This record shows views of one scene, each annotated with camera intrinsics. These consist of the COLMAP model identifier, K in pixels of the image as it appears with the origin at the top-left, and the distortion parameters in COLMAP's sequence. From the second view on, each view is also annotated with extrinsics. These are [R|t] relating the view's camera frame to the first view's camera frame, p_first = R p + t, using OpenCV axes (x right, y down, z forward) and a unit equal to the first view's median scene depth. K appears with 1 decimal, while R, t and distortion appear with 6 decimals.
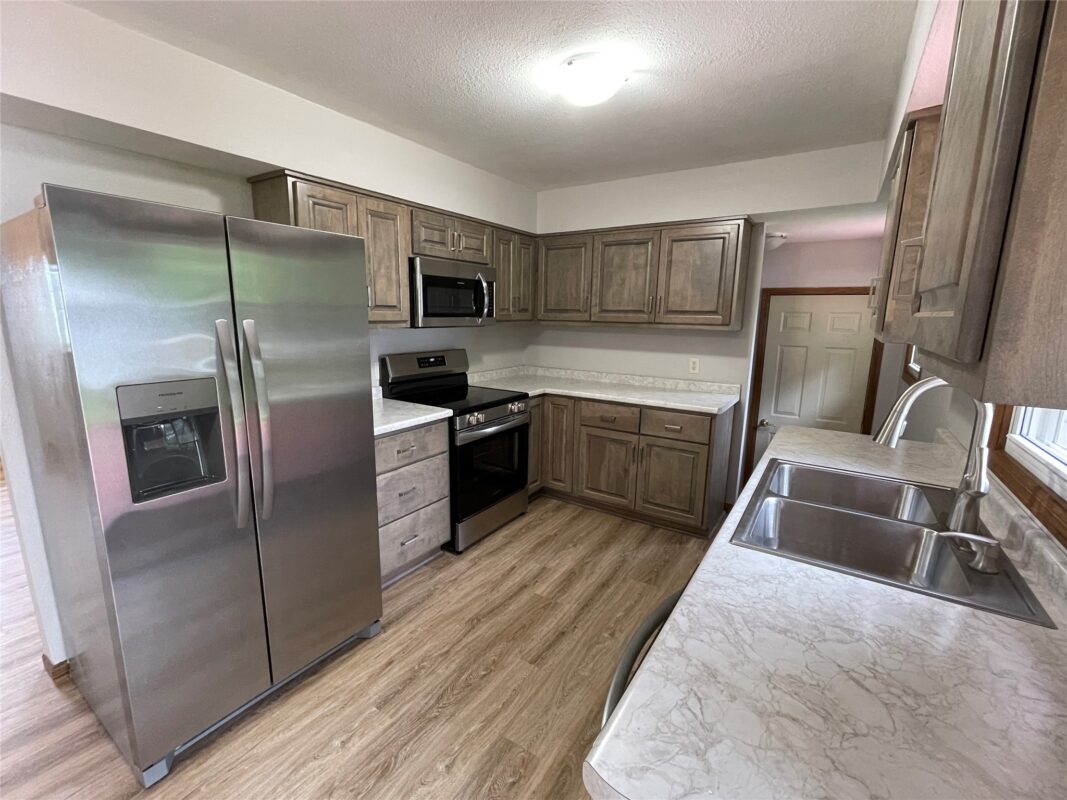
lens RADIAL K [[465.8, 0, 528.2], [0, 465.8, 399.8], [0, 0, 1]] dist [0.001371, 0.000872]
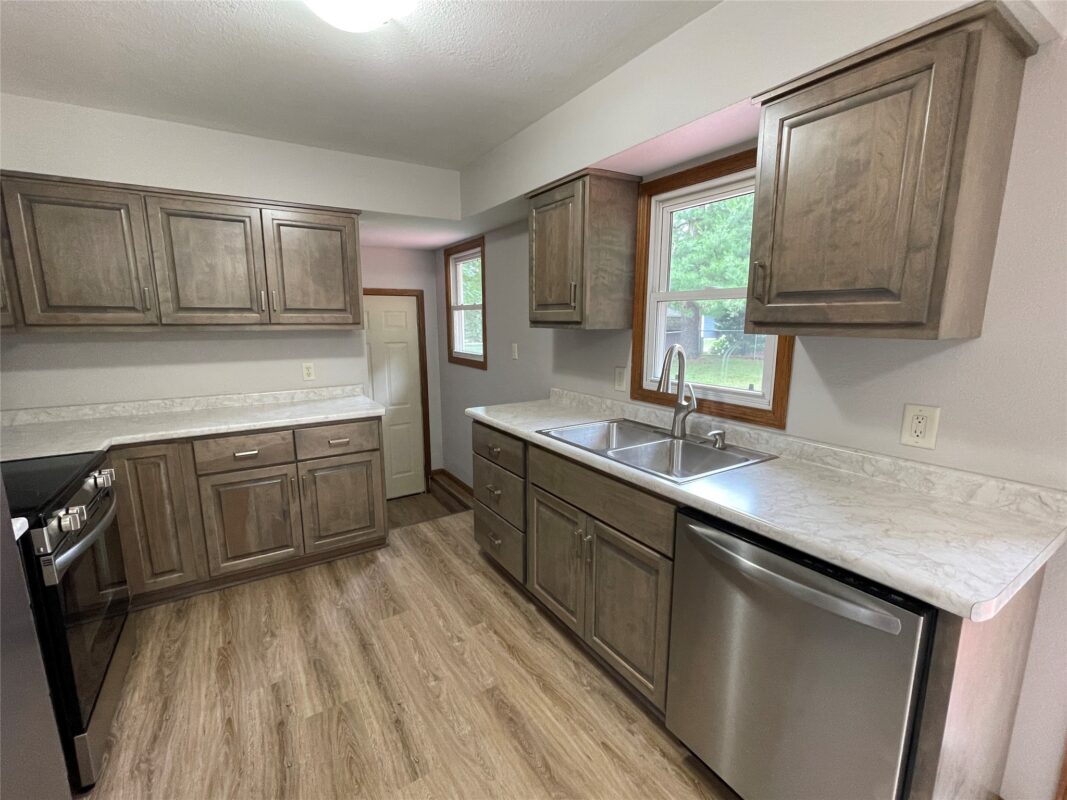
lens RADIAL K [[465.8, 0, 529.6], [0, 465.8, 400.2], [0, 0, 1]] dist [0.001371, 0.000872]
pose [[0.411456, -0.171604, 0.895129, -0.297171], [0.175326, 0.978675, 0.107031, -0.045804], [-0.894408, 0.112901, 0.432768, 0.275725]]
